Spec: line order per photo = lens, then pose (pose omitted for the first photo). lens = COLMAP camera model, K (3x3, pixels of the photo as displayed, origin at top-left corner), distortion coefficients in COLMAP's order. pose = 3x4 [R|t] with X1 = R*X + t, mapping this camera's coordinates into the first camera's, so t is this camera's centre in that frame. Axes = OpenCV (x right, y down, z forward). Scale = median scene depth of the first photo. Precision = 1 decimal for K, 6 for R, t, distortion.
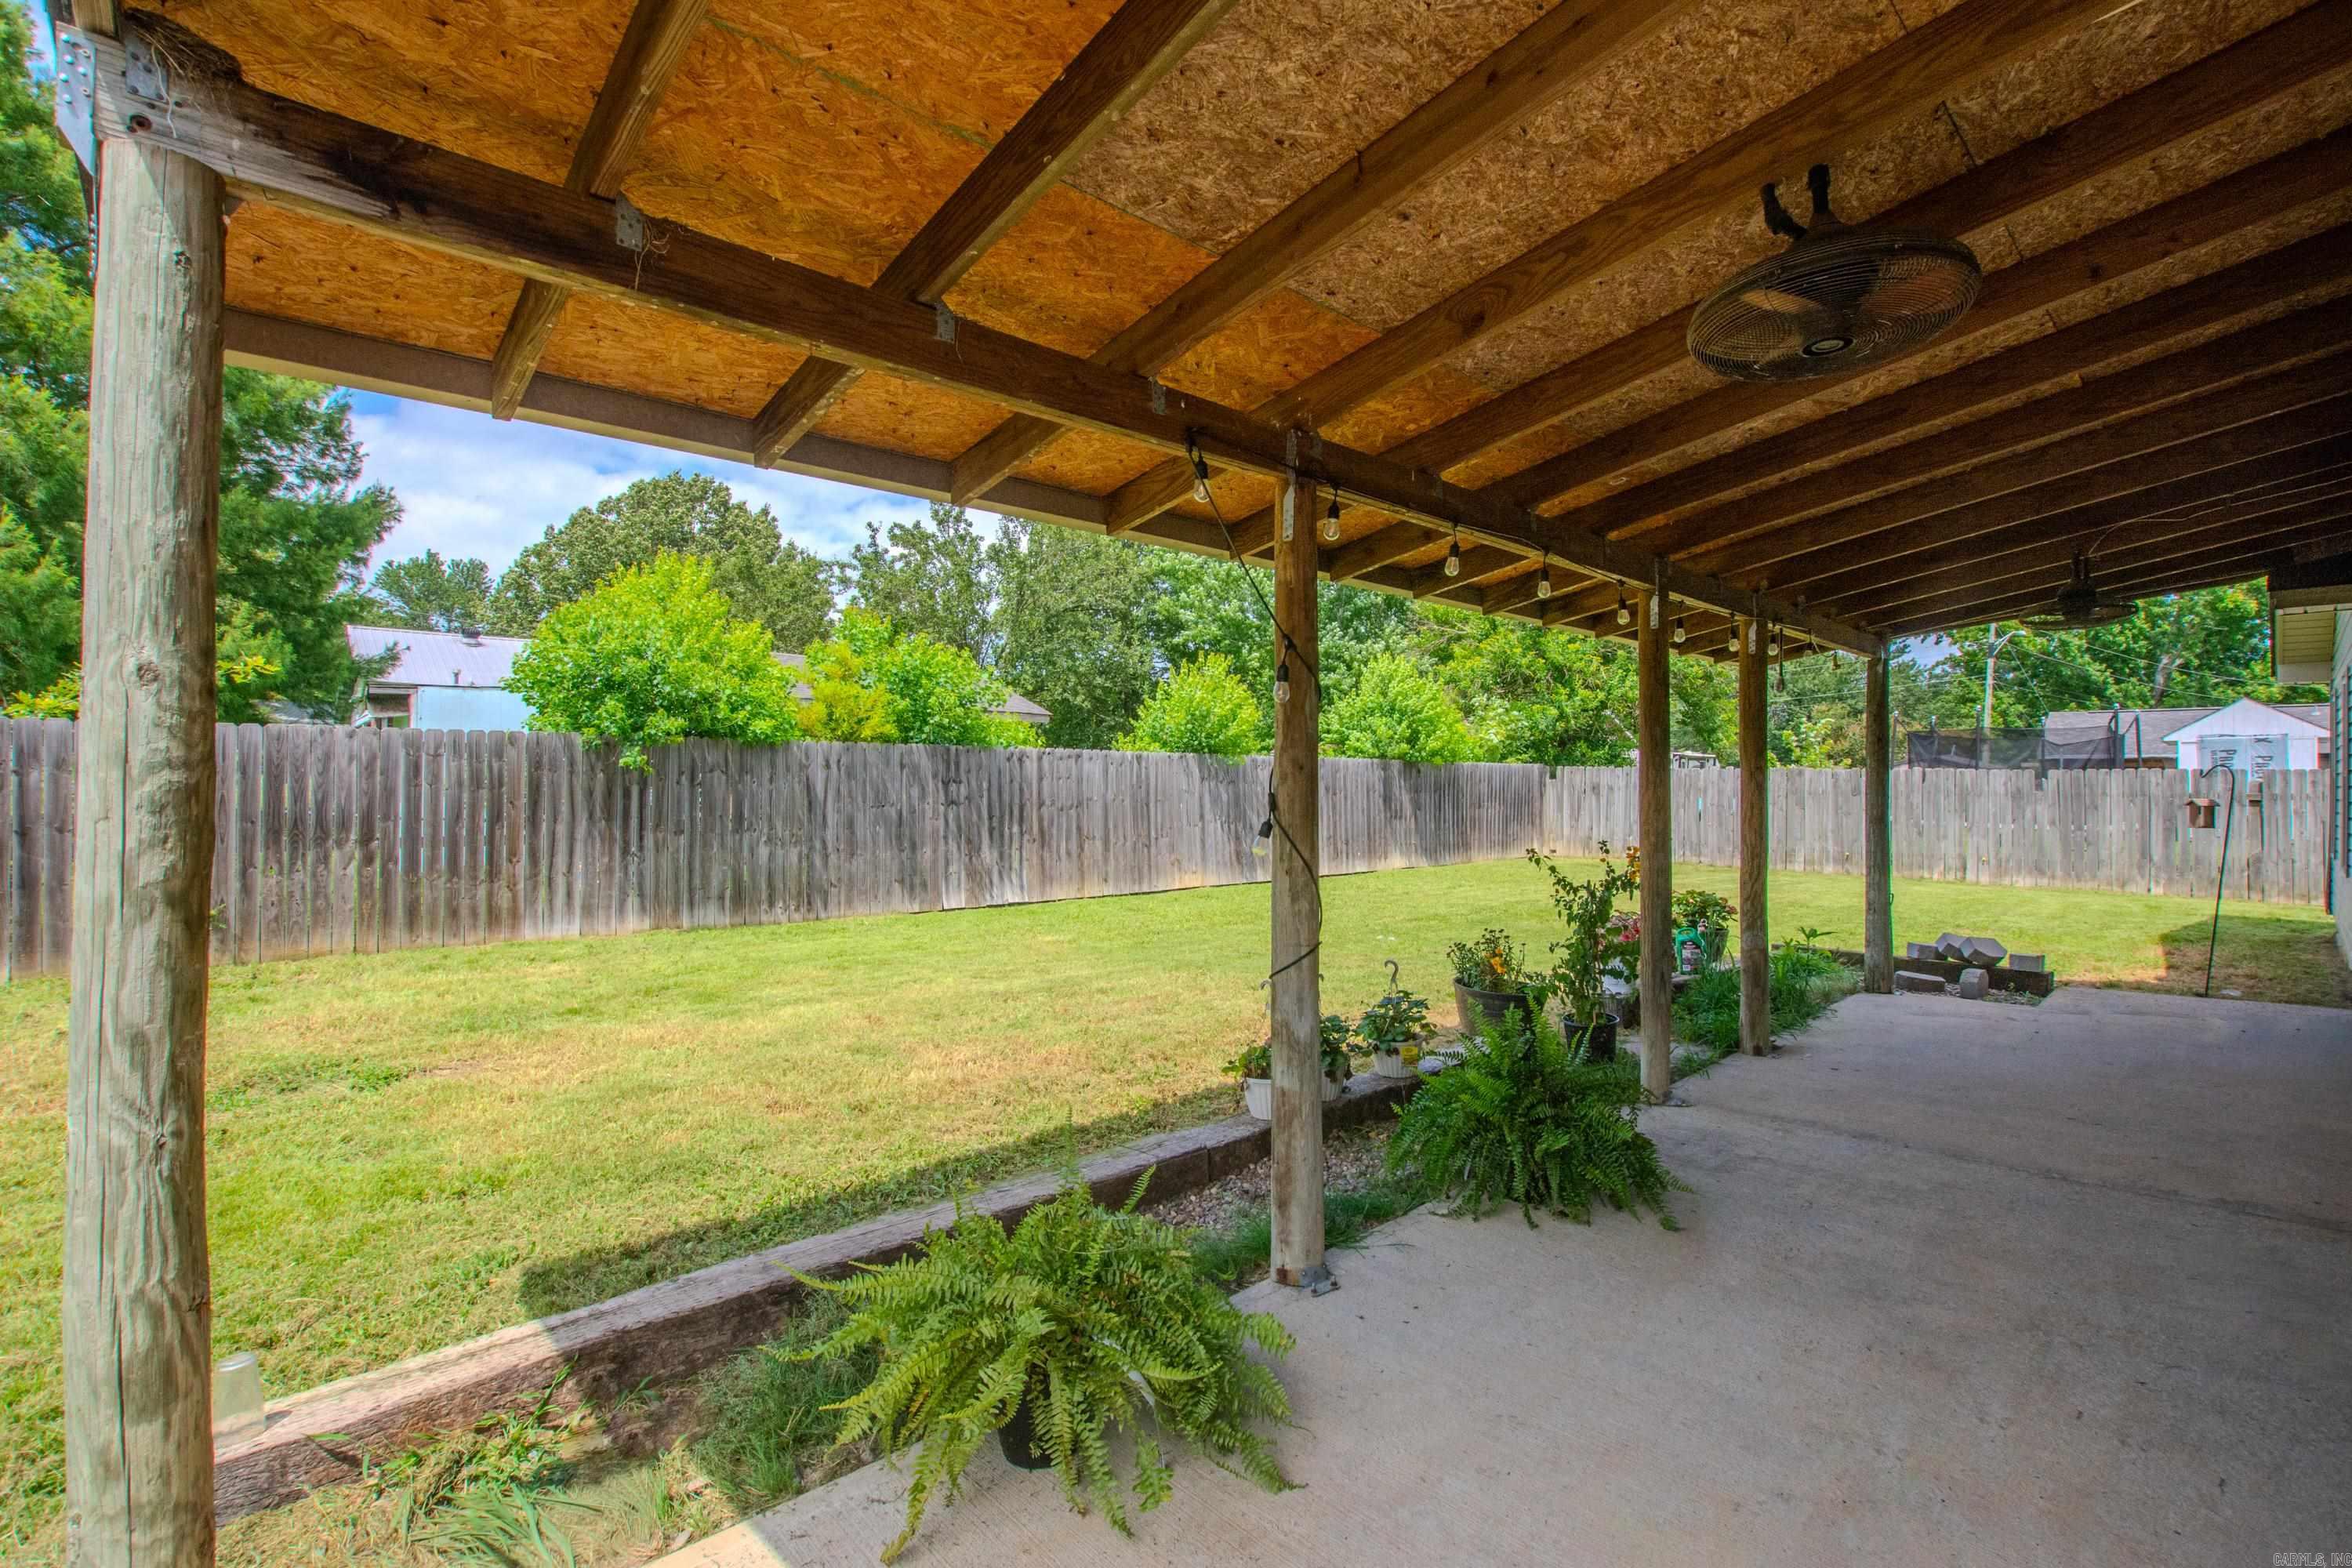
lens RADIAL K [[1059.3, 0, 1178.4], [0, 1059.3, 781.5], [0, 0, 1]] dist [-0.034454, 0.005970]
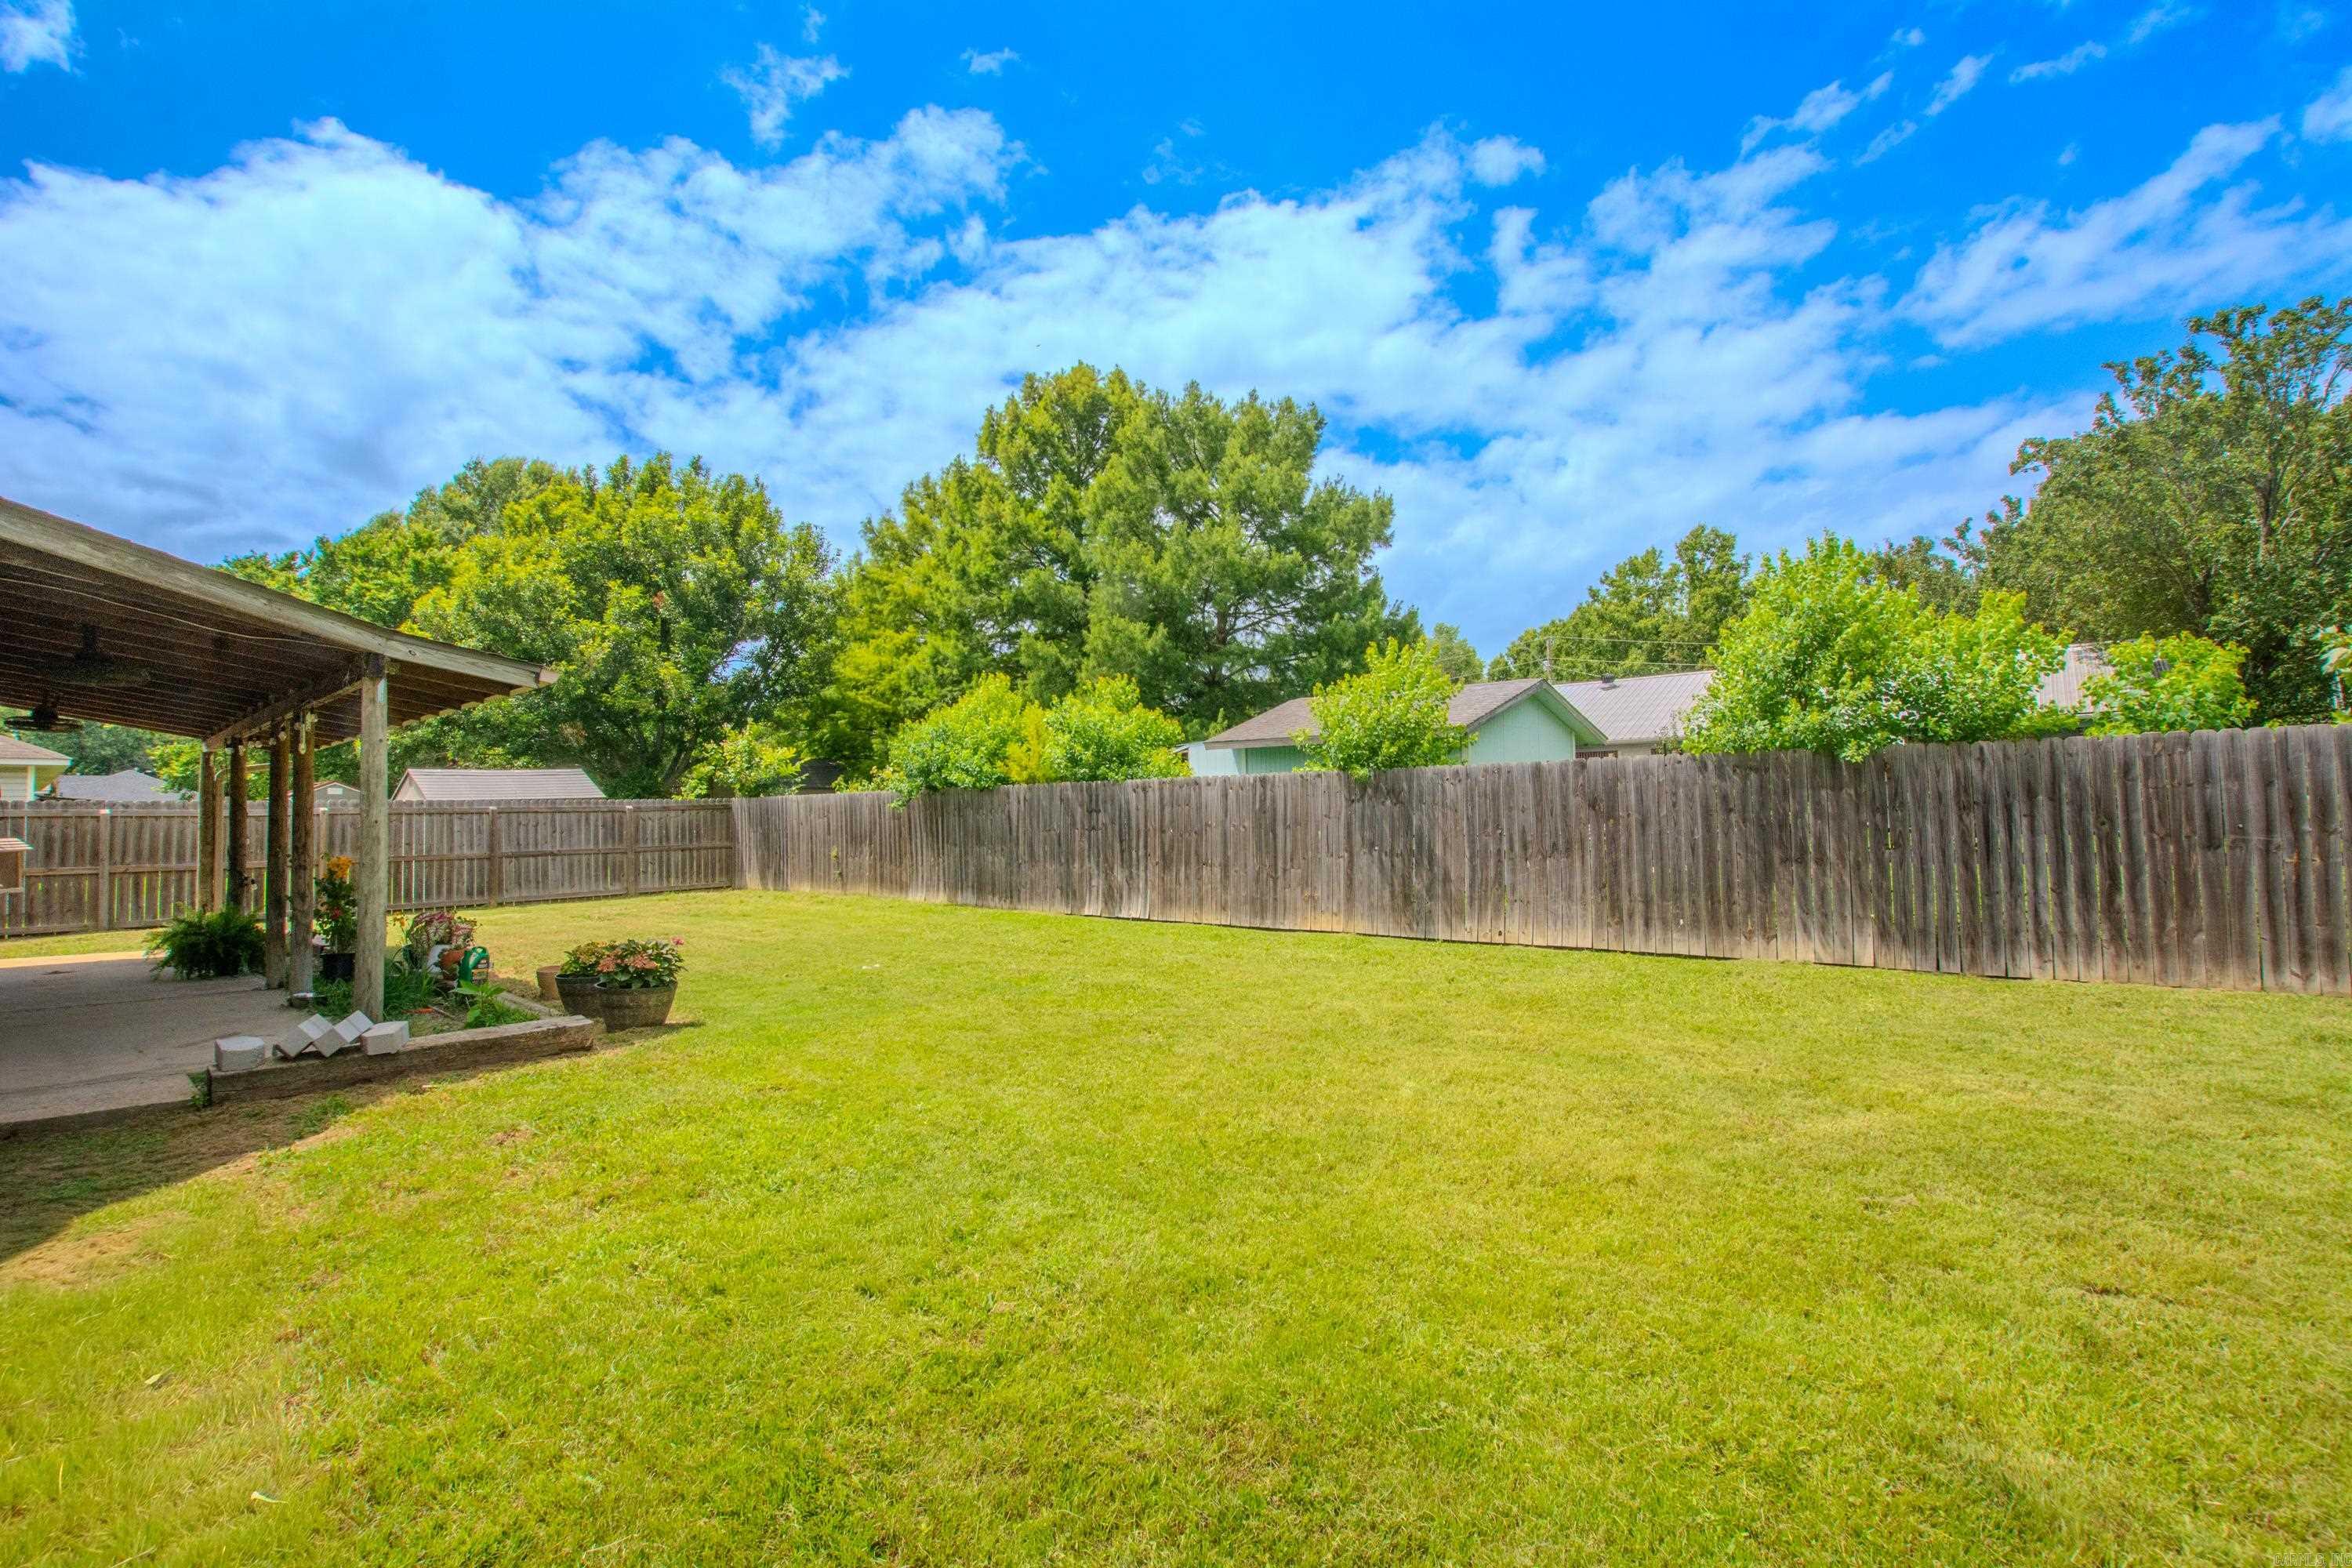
lens RADIAL K [[1036.8, 0, 1189.7], [0, 1036.8, 778.7], [0, 0, 1]] dist [-0.034372, 0.004533]
pose [[0.116531, -0.040529, -0.992360, 1.114586], [0.020208, 0.999057, -0.038429, 0.013009], [0.992981, -0.015576, 0.117240, 1.104430]]
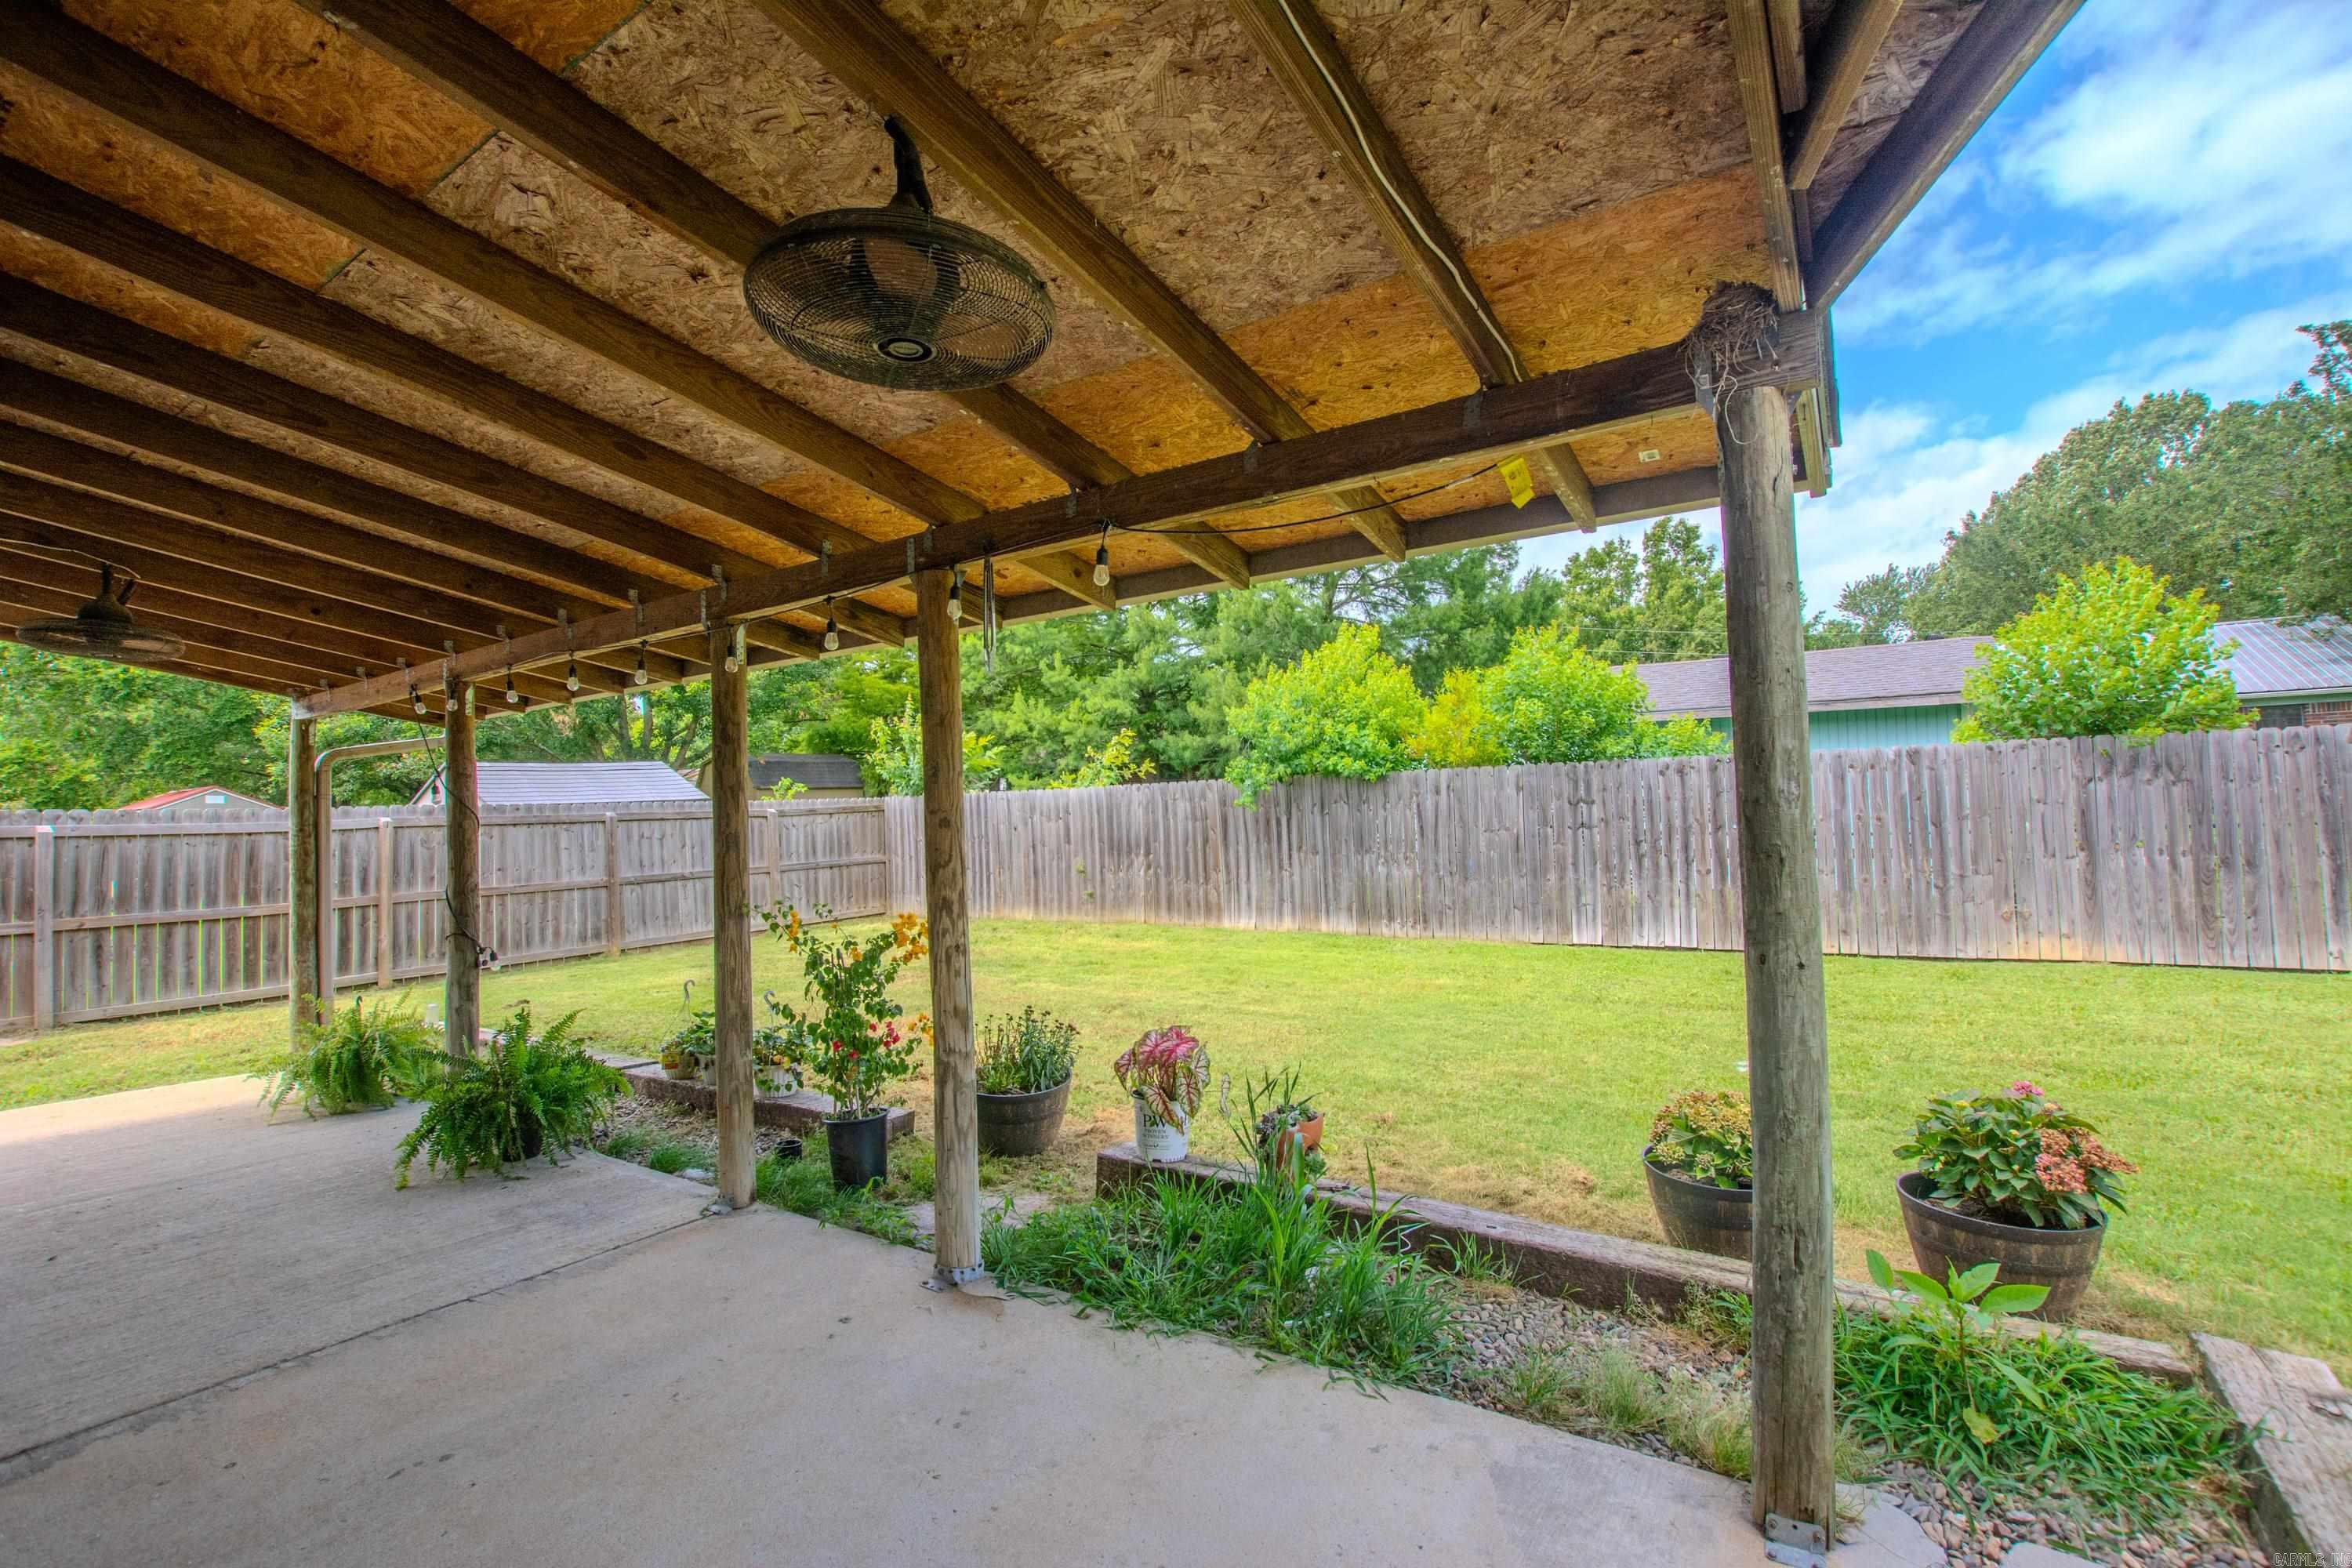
lens RADIAL K [[1036.8, 0, 1189.7], [0, 1036.8, 778.7], [0, 0, 1]] dist [-0.034372, 0.004533]
pose [[0.244388, -0.041725, -0.968780, 0.627152], [0.036863, 0.998751, -0.033717, -0.002838], [0.968977, -0.027473, 0.245621, 0.529422]]
